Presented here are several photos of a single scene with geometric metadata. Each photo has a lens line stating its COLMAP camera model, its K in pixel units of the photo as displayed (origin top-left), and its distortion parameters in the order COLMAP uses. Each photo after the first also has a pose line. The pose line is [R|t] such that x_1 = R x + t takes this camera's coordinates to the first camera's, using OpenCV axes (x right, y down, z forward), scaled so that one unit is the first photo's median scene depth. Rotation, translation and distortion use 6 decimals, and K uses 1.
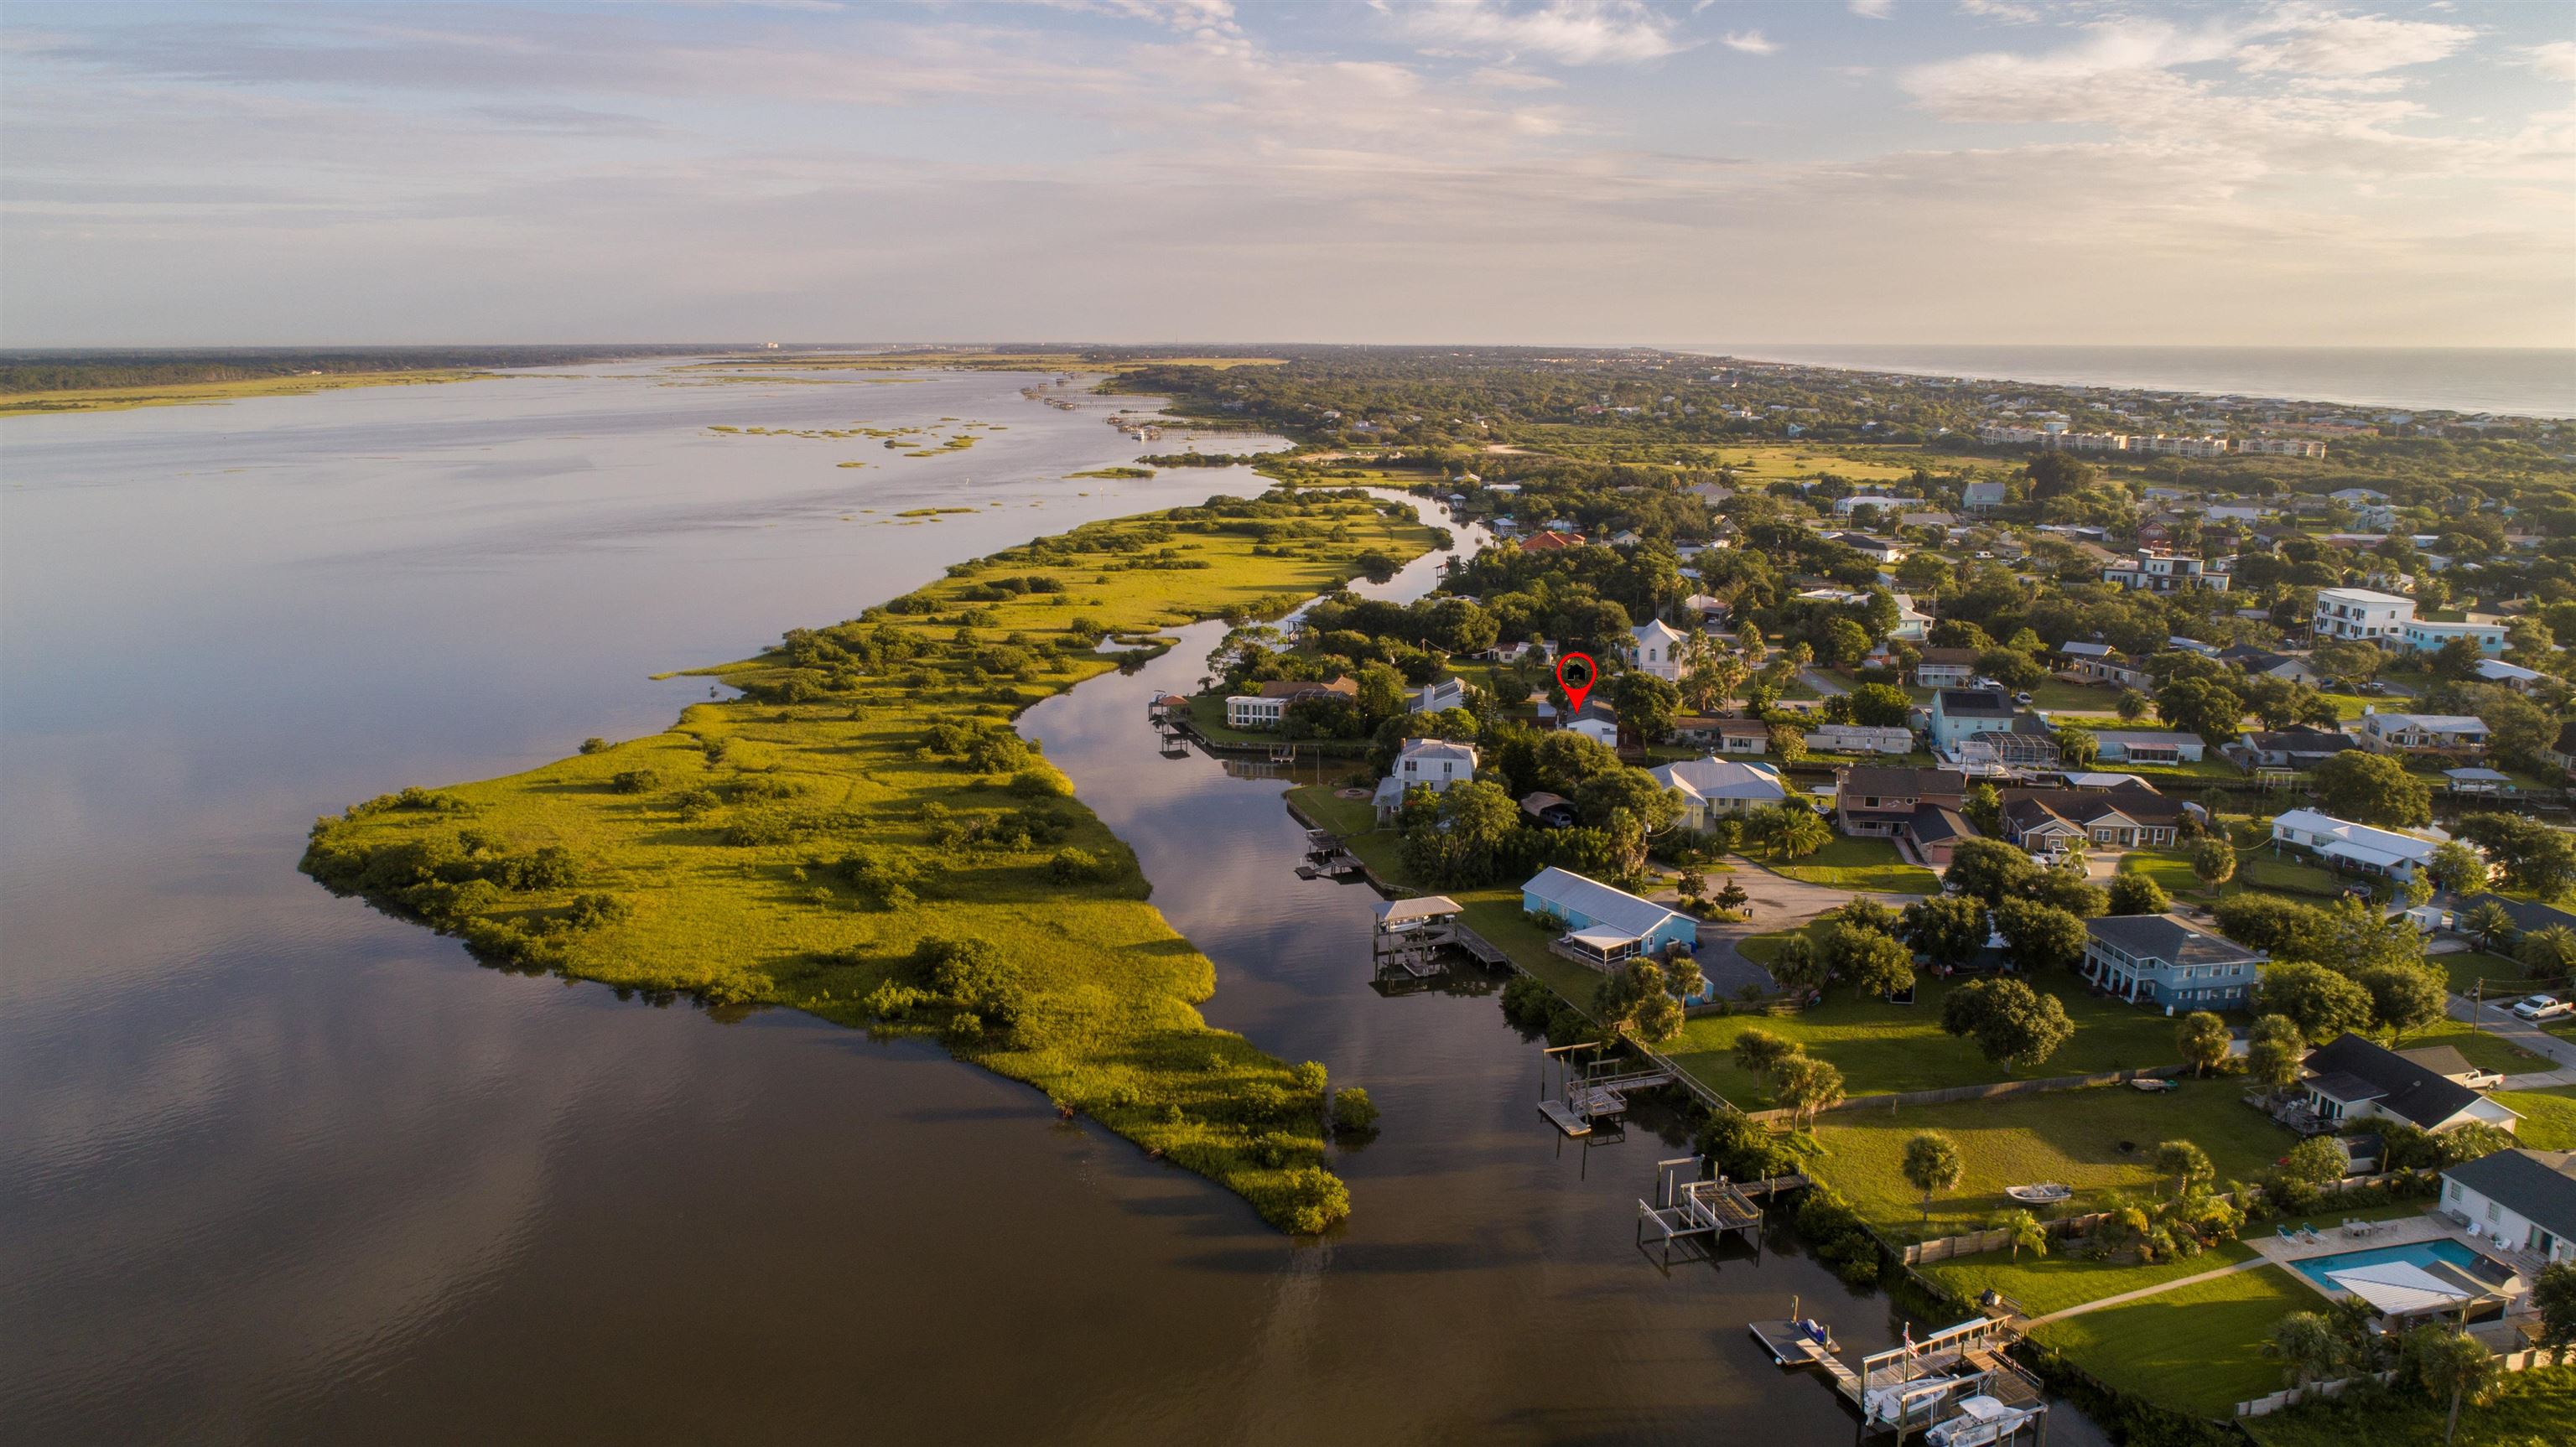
lens RADIAL K [[1708.8, 0, 1288.0], [0, 1708.8, 723.5], [0, 0, 1]] dist [-0.036803, 0.030199]
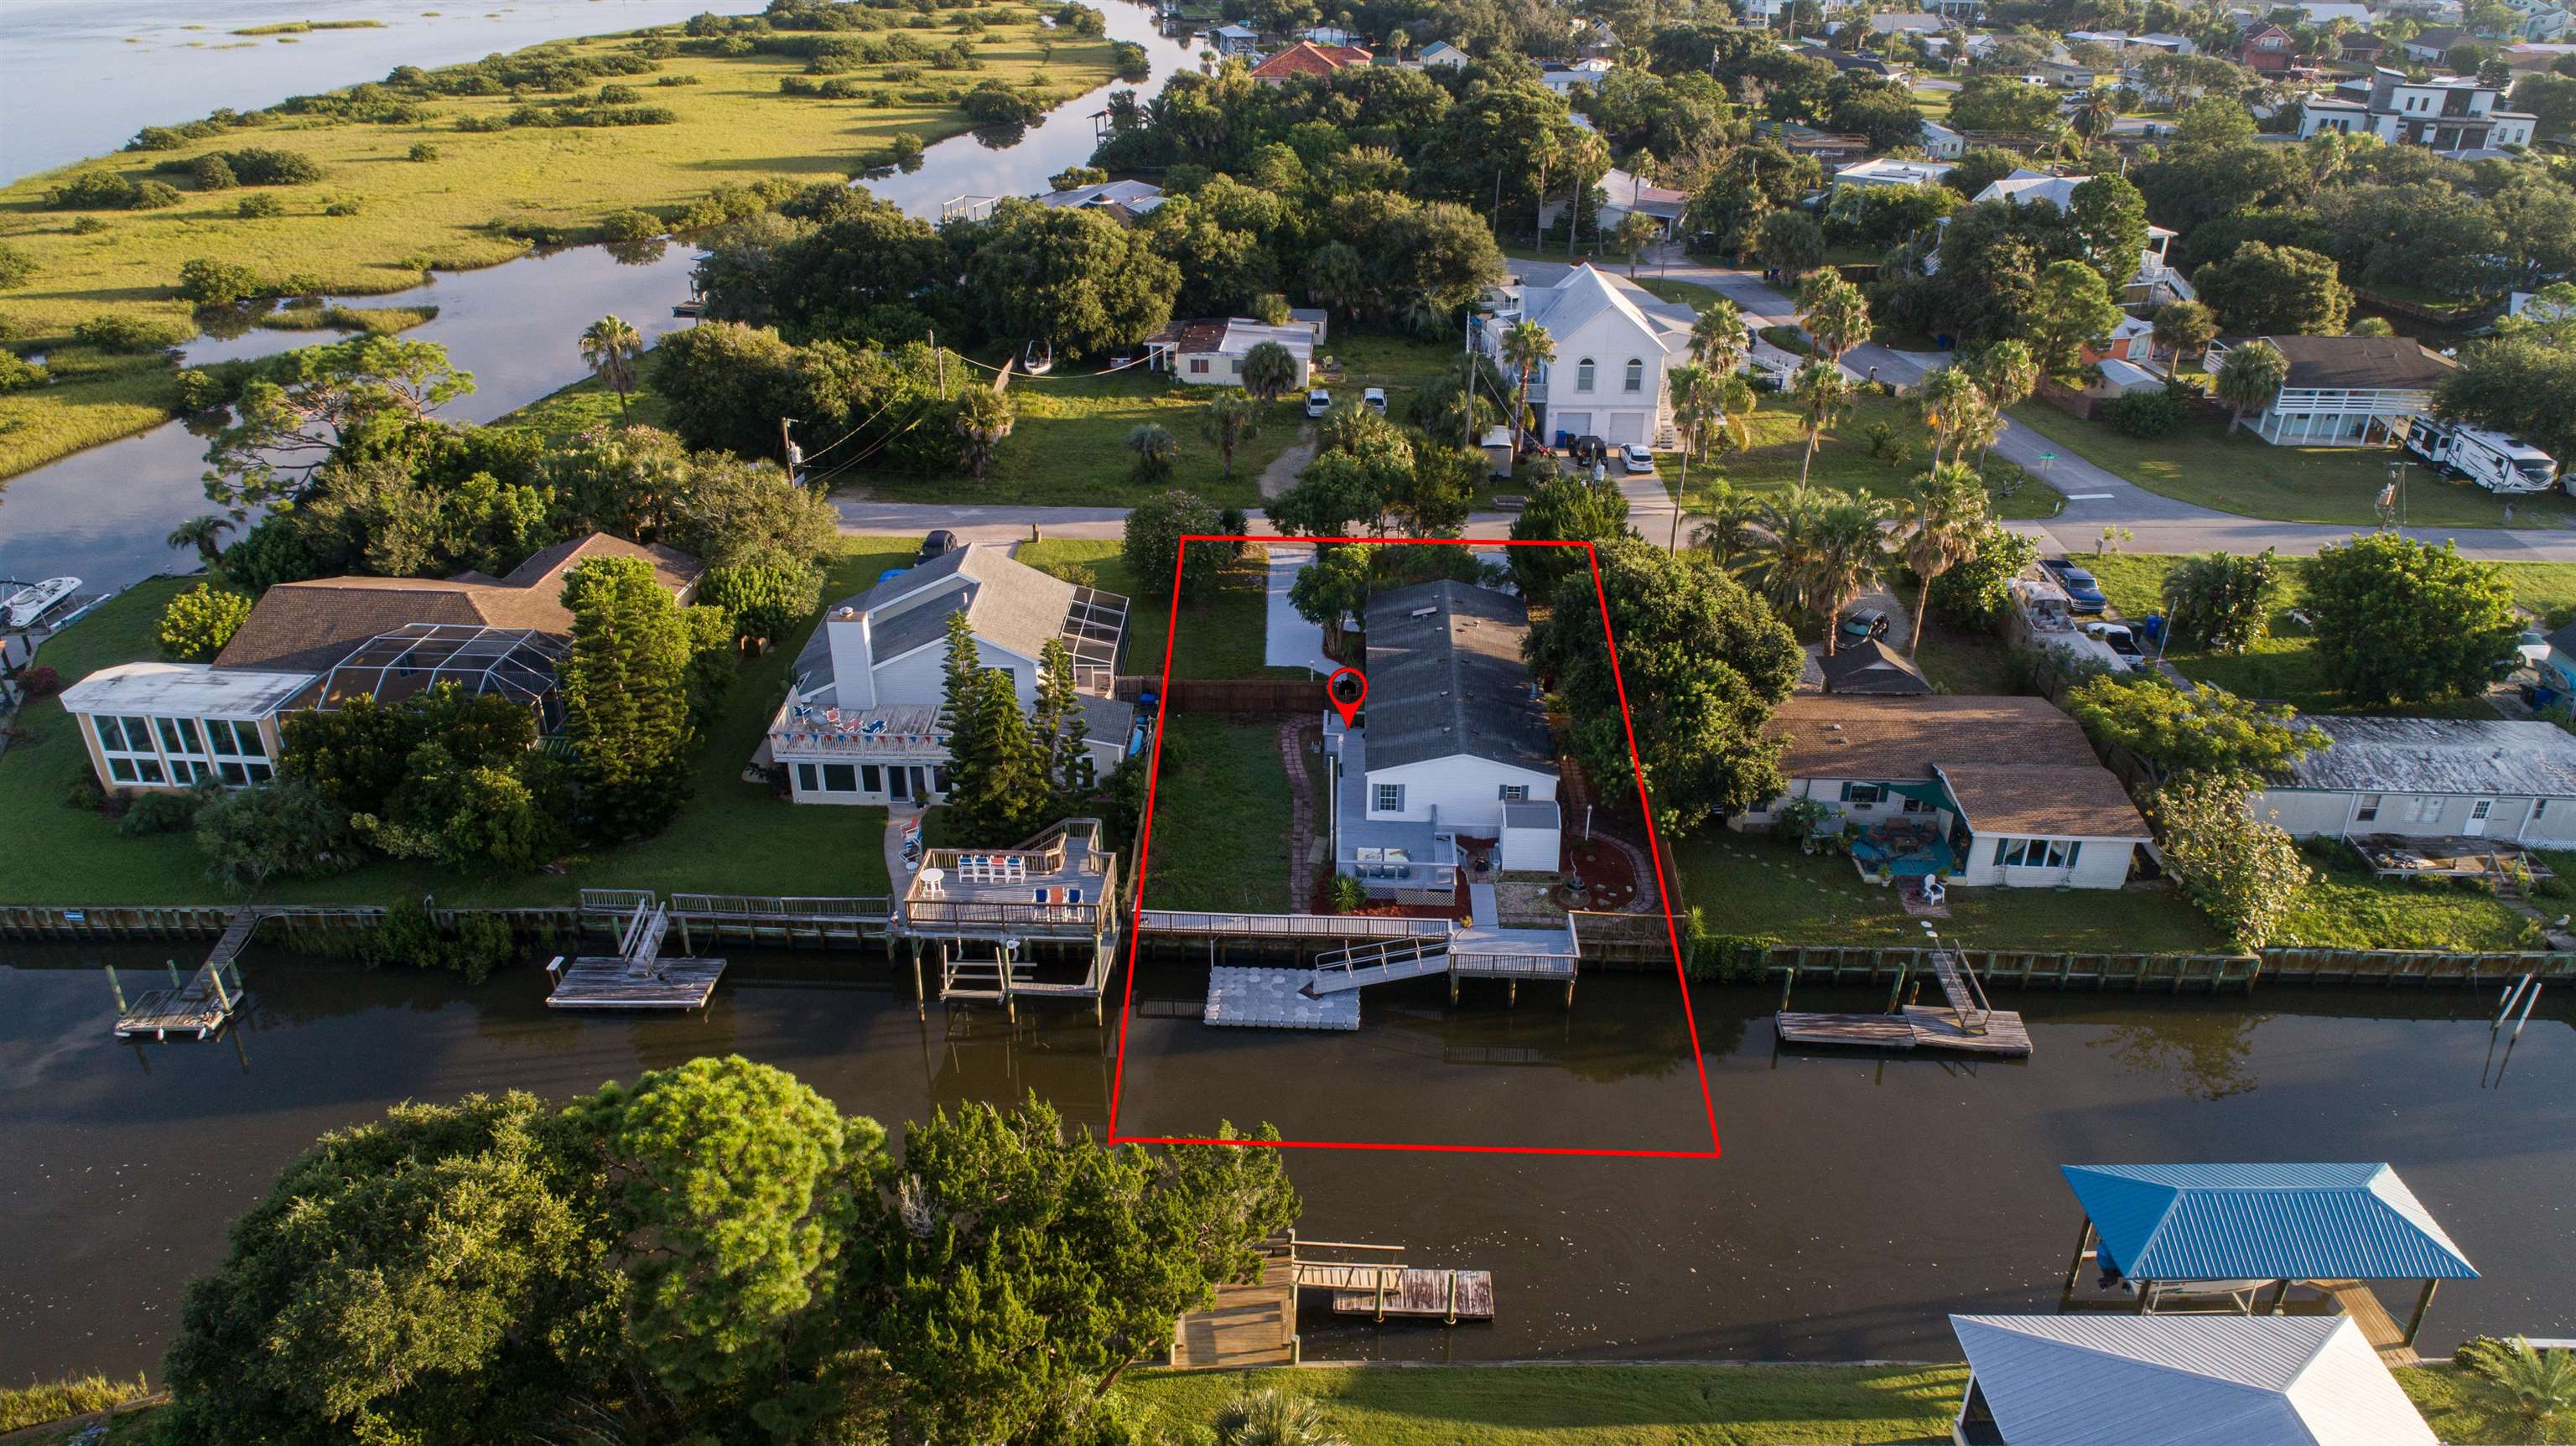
lens RADIAL K [[1708.8, 0, 1288.0], [0, 1708.8, 723.0], [0, 0, 1]] dist [-0.036803, 0.030199]
pose [[0.990733, -0.055737, 0.123860, 0.076229], [0.022391, 0.966468, 0.255810, -0.046808], [-0.133964, -0.250667, 0.958759, 0.479925]]
